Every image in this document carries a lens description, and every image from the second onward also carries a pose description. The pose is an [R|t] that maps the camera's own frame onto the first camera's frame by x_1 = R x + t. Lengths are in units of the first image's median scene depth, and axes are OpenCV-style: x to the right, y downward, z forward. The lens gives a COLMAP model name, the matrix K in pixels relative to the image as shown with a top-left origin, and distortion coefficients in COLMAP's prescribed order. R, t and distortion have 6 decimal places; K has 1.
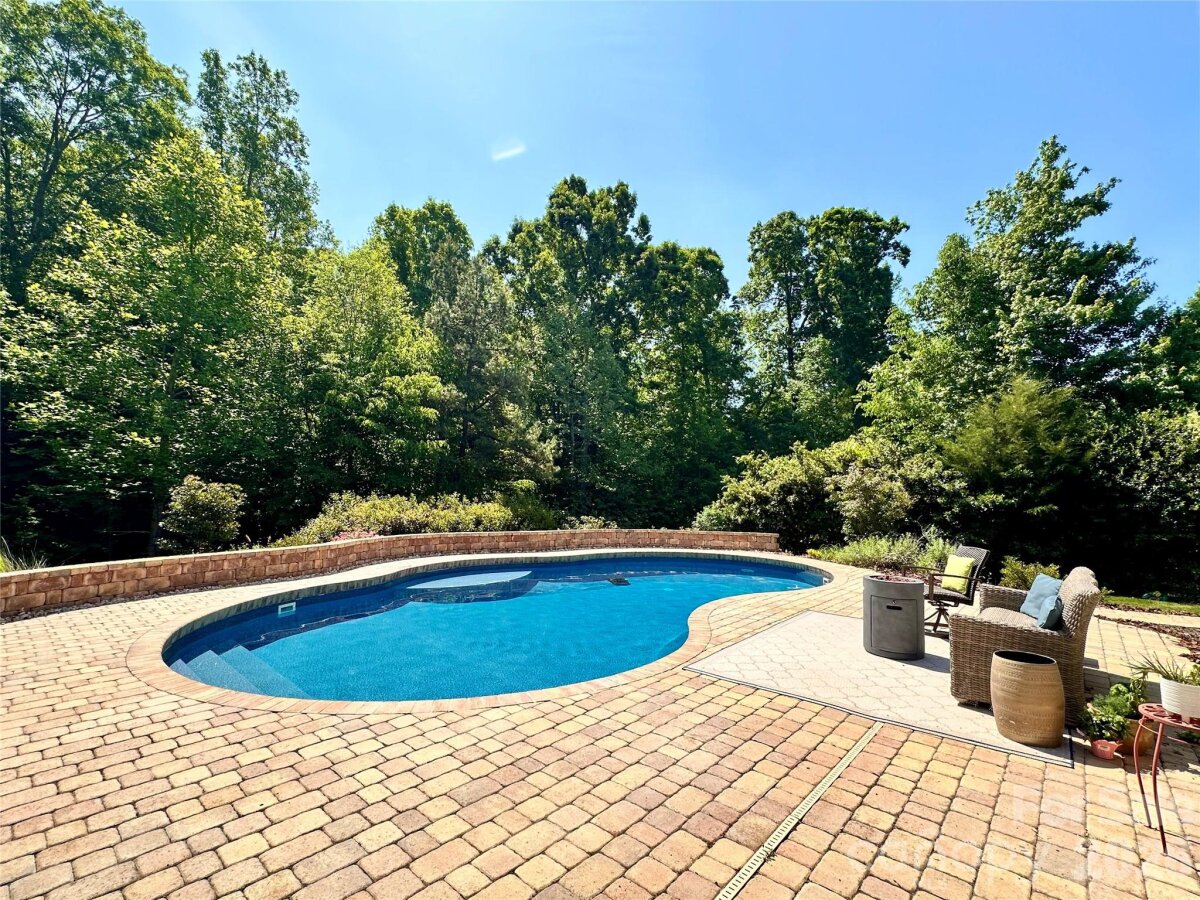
lens RADIAL K [[548.8, 0, 603.1], [0, 548.8, 451.2], [0, 0, 1]] dist [-0.003604, 0.001021]
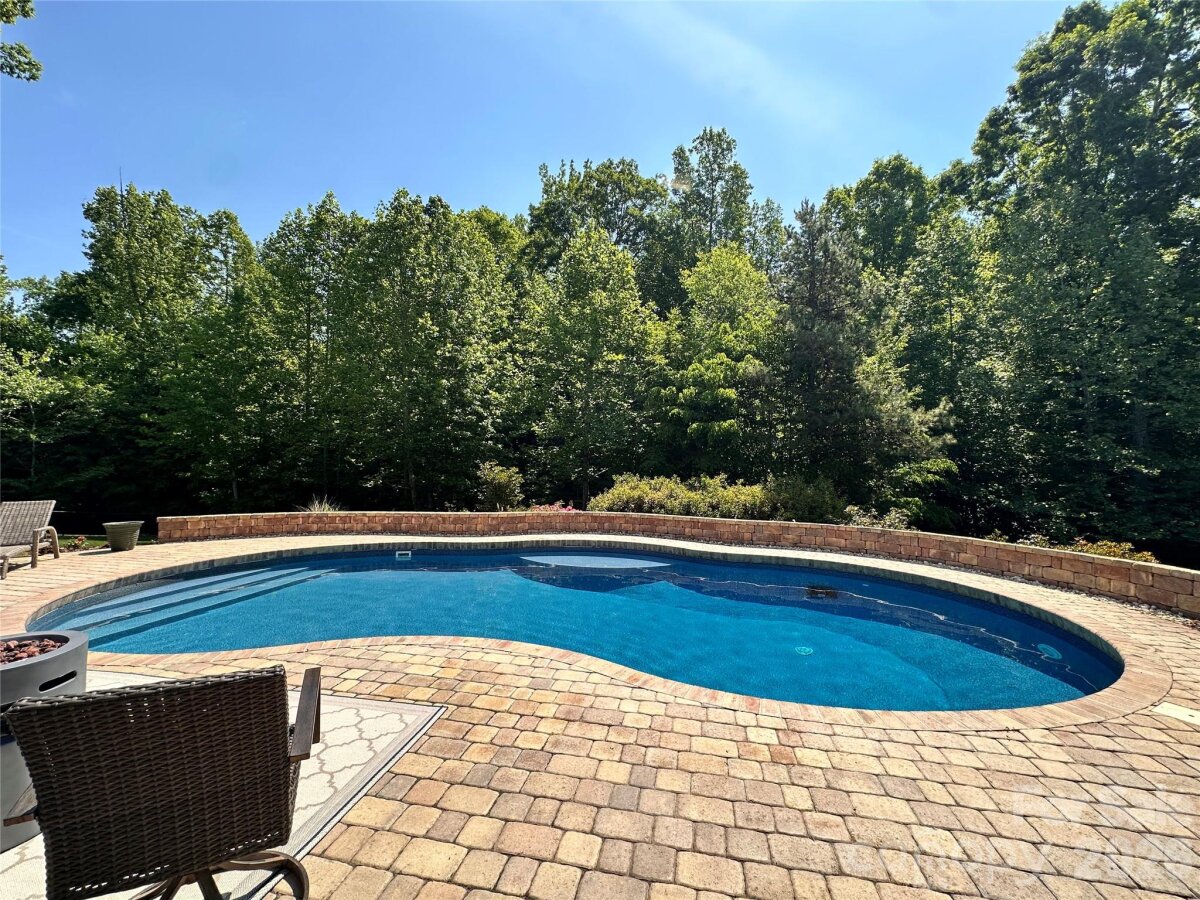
lens RADIAL K [[484.1, 0, 604.9], [0, 484.1, 451.6], [0, 0, 1]] dist [-0.005265, 0.001372]
pose [[0.482985, -0.045479, -0.874447, 0.352125], [0.062806, 0.997877, -0.017209, 0.037408], [0.873373, -0.046609, 0.484816, 0.405172]]
